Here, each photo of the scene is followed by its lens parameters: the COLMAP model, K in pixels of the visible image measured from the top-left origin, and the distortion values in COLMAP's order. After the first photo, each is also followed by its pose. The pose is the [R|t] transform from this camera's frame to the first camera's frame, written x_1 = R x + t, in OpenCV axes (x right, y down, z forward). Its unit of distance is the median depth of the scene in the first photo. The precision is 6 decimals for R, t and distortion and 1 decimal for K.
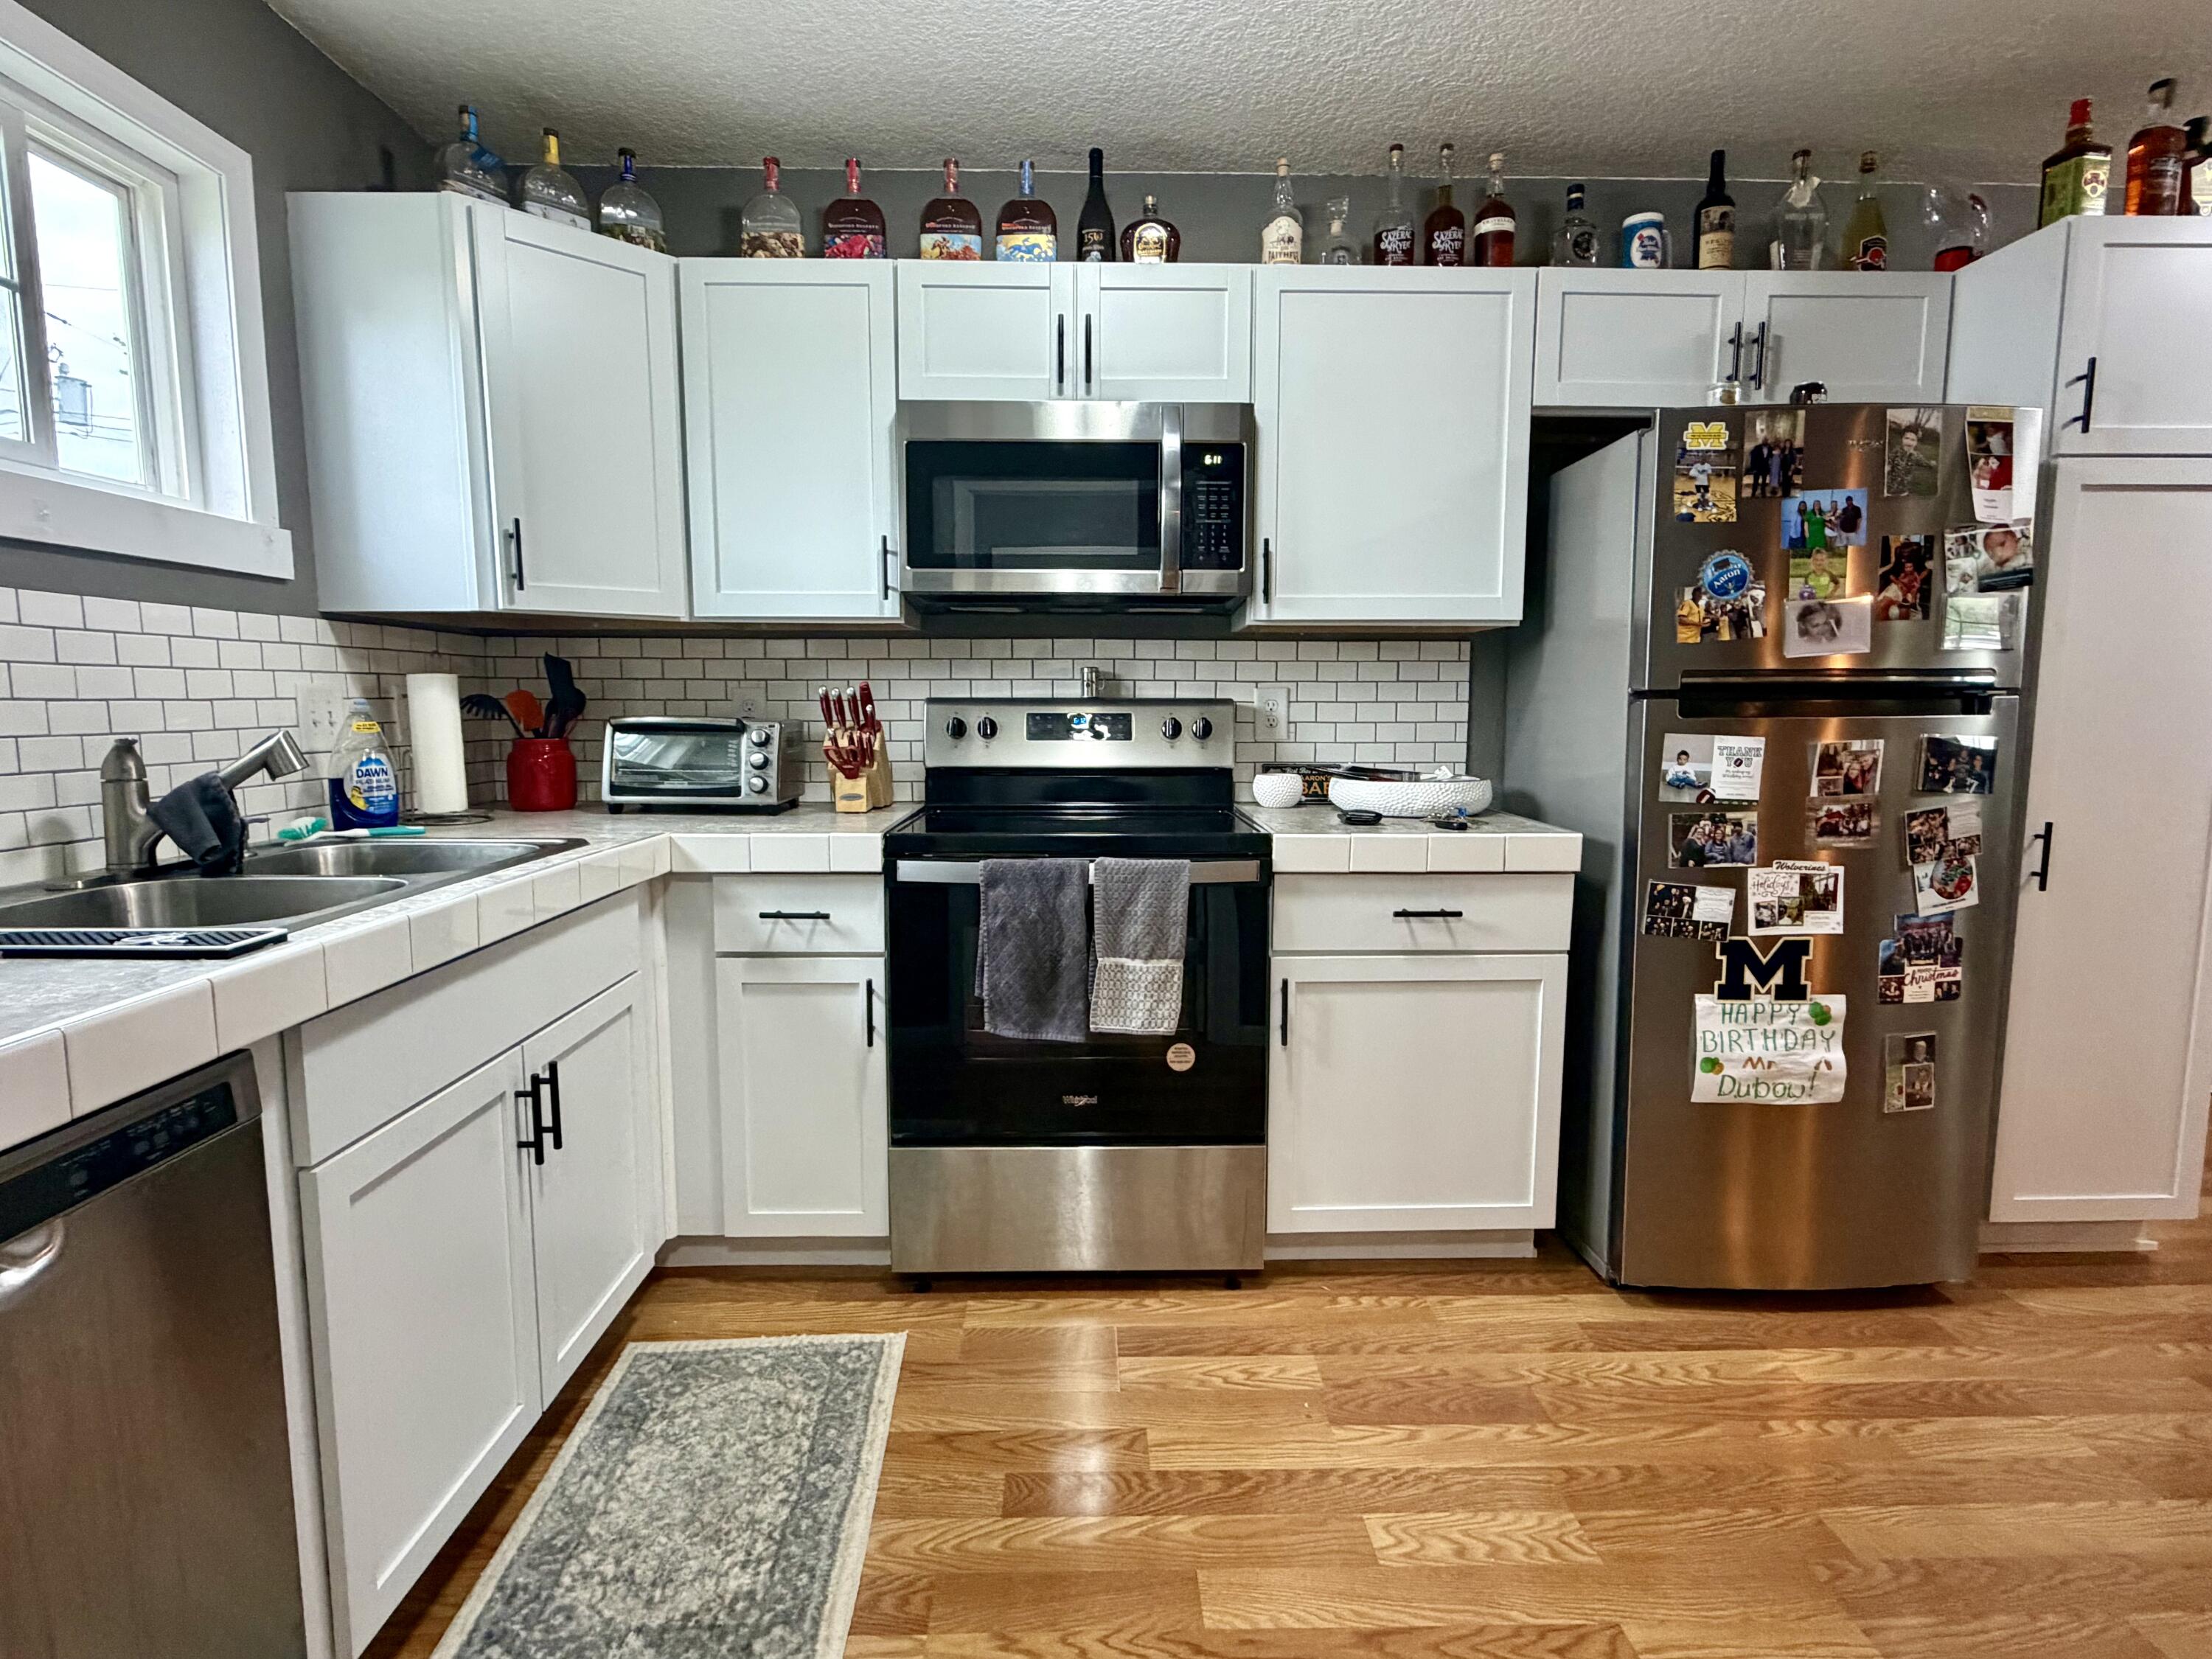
lens RADIAL K [[1125.8, 0, 1099.9], [0, 1125.8, 829.8], [0, 0, 1]] dist [0.001153, -0.001763]
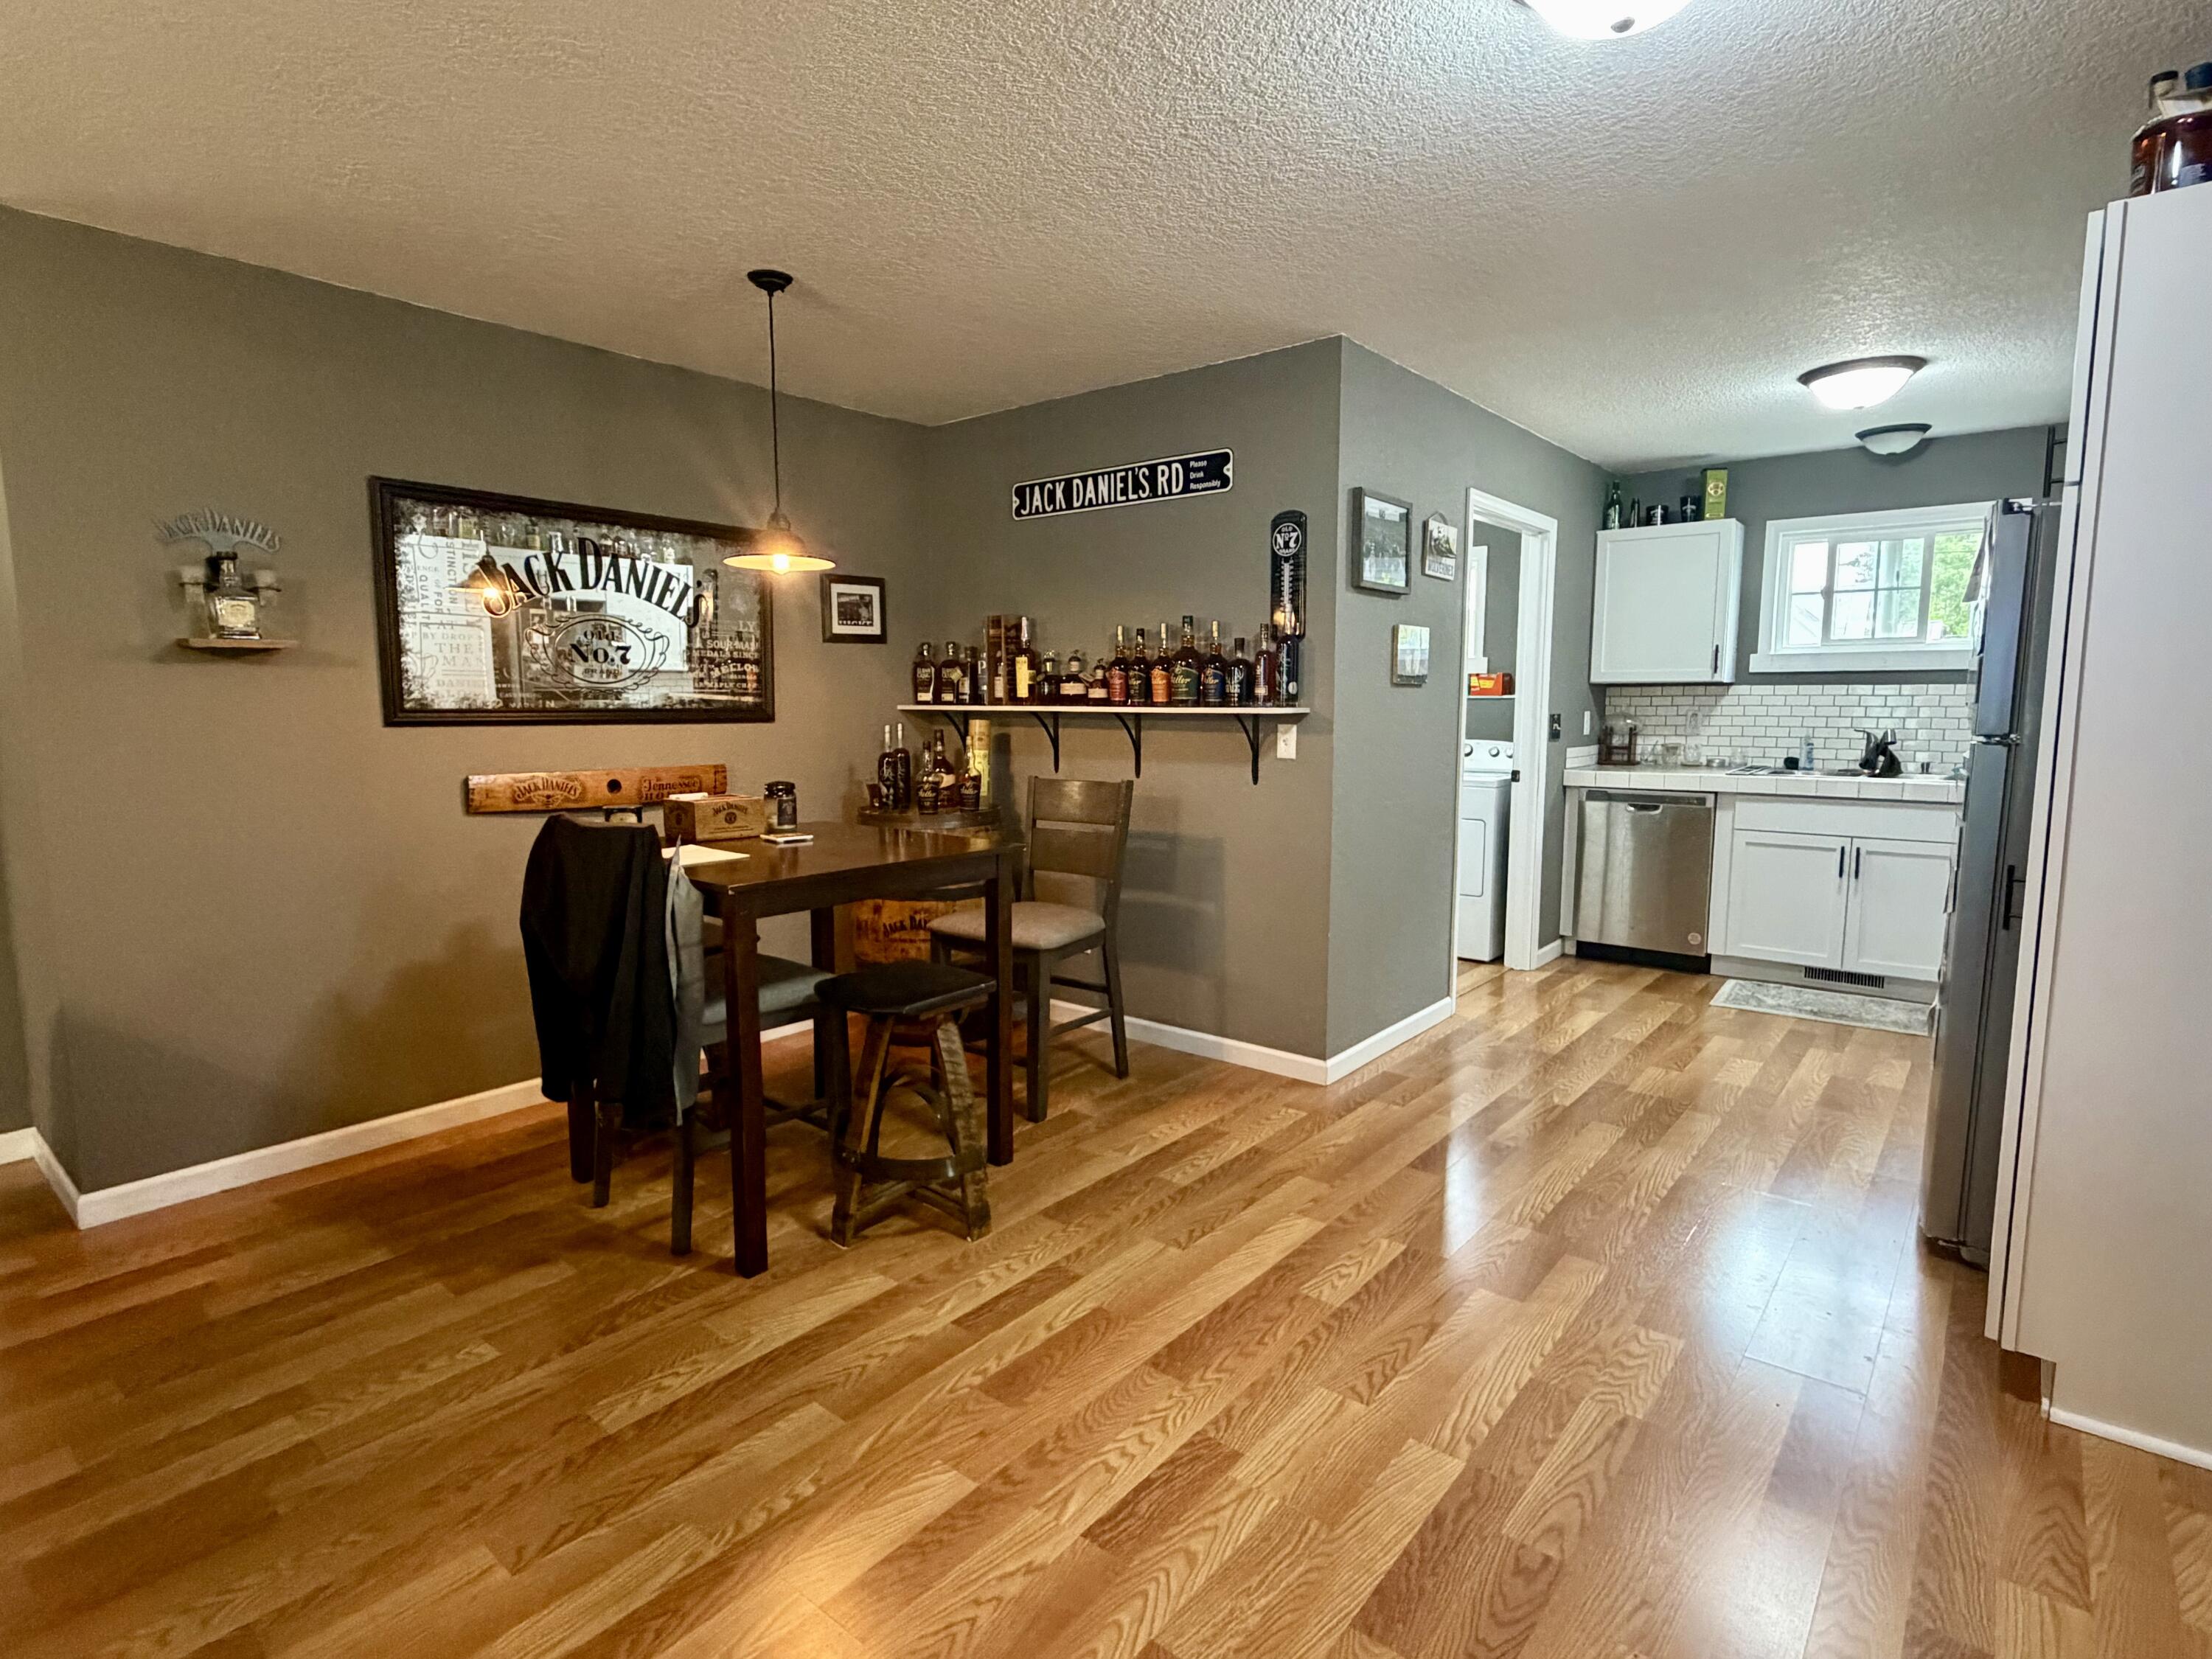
lens RADIAL K [[1125.8, 0, 1105.8], [0, 1125.8, 831.5], [0, 0, 1]] dist [0.001153, -0.001763]
pose [[-0.652207, 0.093766, -0.752219, 2.304262], [-0.082956, 0.977532, 0.193778, -0.180837], [0.753488, 0.188785, -0.629775, 1.073895]]
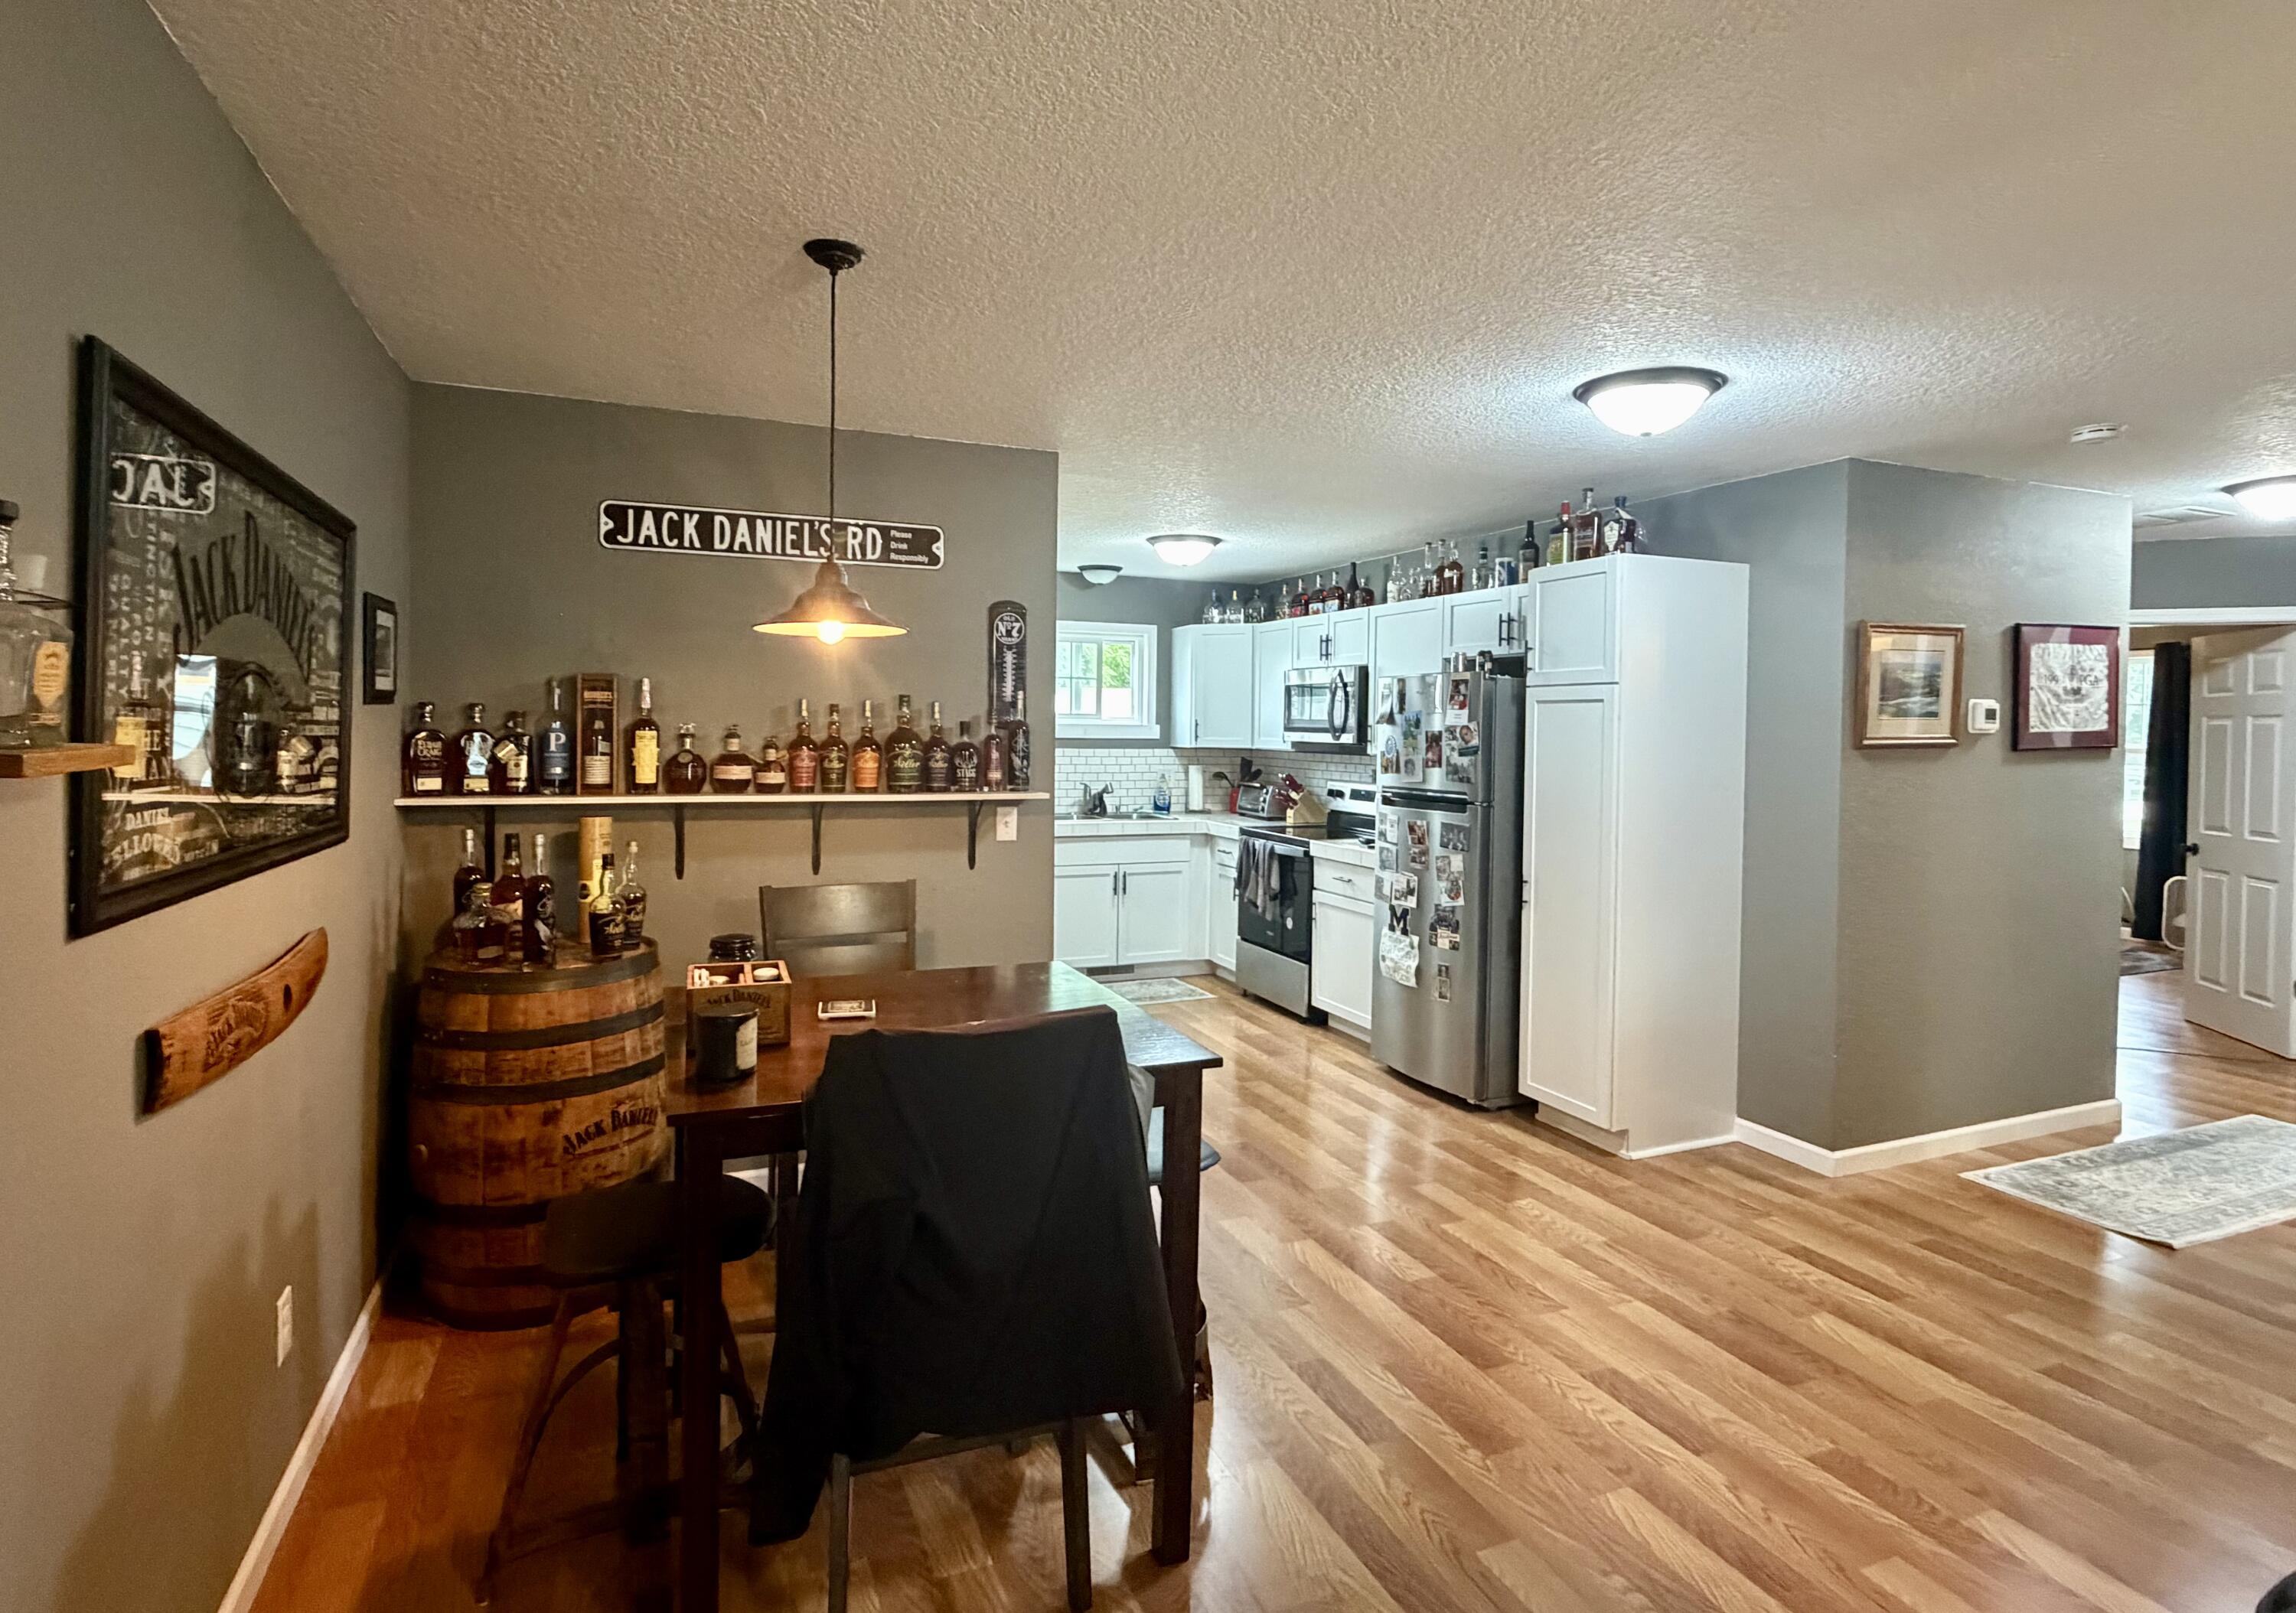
lens RADIAL K [[1168.6, 0, 1144.7], [0, 1168.6, 750.5], [0, 0, 1]] dist [0.000021, -0.001216]
pose [[0.367853, 0.024577, -0.929559, 2.580760], [-0.119505, 0.992611, -0.021047, -0.101660], [0.922173, 0.118829, 0.368072, -0.366460]]
